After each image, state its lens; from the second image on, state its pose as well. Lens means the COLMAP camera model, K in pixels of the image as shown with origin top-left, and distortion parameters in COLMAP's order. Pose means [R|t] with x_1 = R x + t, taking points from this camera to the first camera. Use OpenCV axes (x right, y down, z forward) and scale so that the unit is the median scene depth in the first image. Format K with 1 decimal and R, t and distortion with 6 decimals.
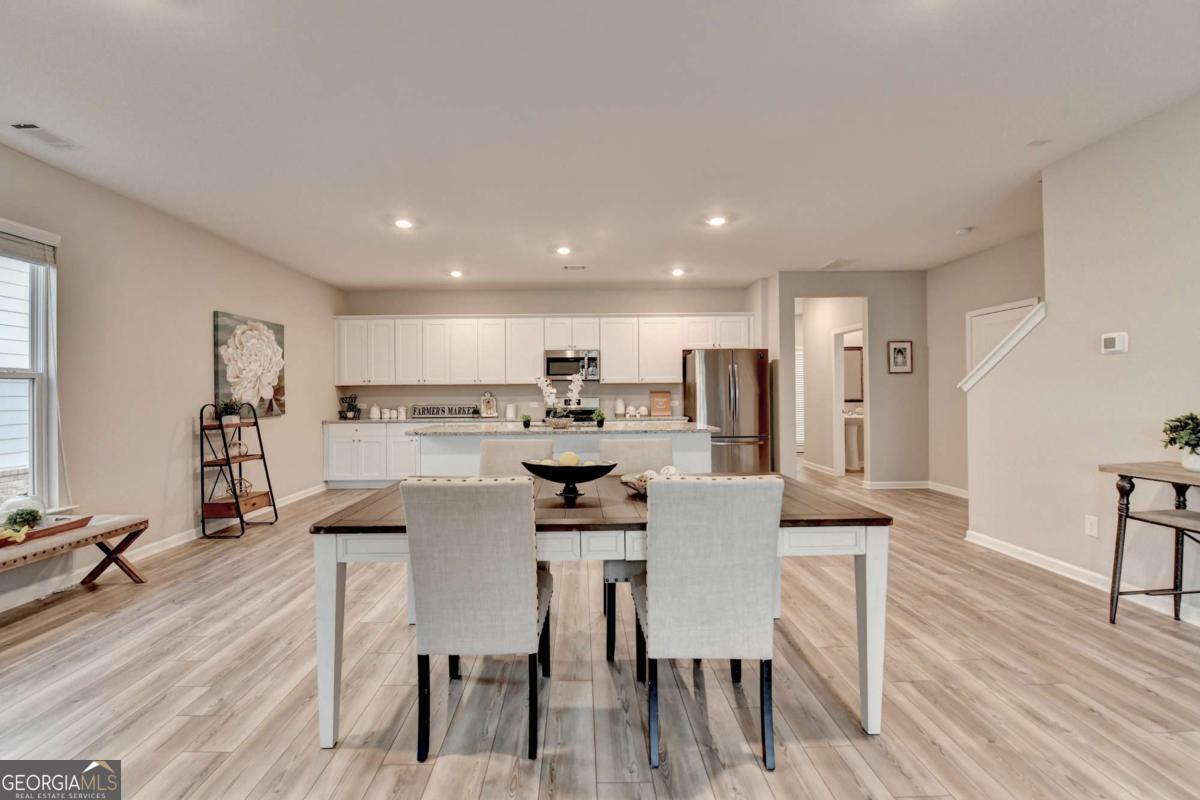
lens RADIAL K [[496.1, 0, 575.7], [0, 496.1, 395.3], [0, 0, 1]] dist [-0.016160, -0.000106]
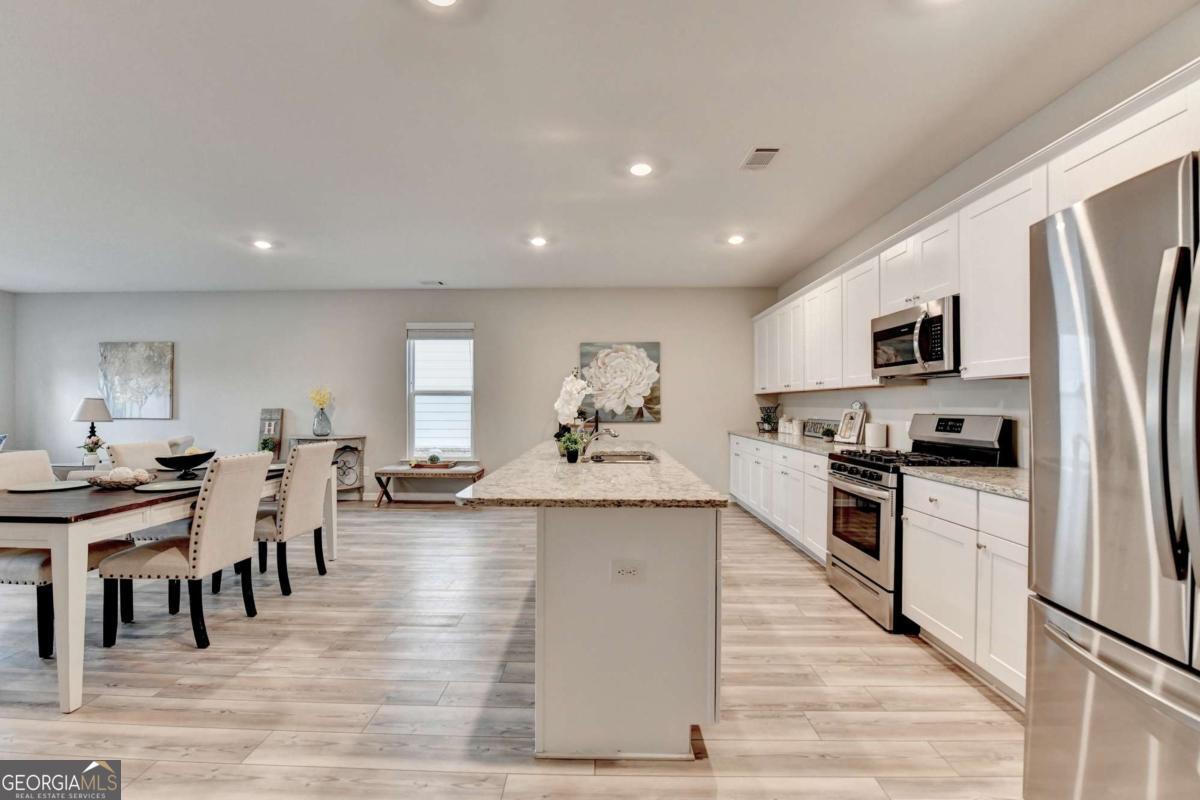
lens RADIAL K [[493.9, 0, 598.7], [0, 493.9, 404.3], [0, 0, 1]] dist [-0.015891, -0.000593]
pose [[-0.022259, 0.008715, -0.999714, 0.506206], [-0.002956, 0.999957, 0.008783, -0.008531], [0.999748, 0.003151, -0.022232, 0.827567]]
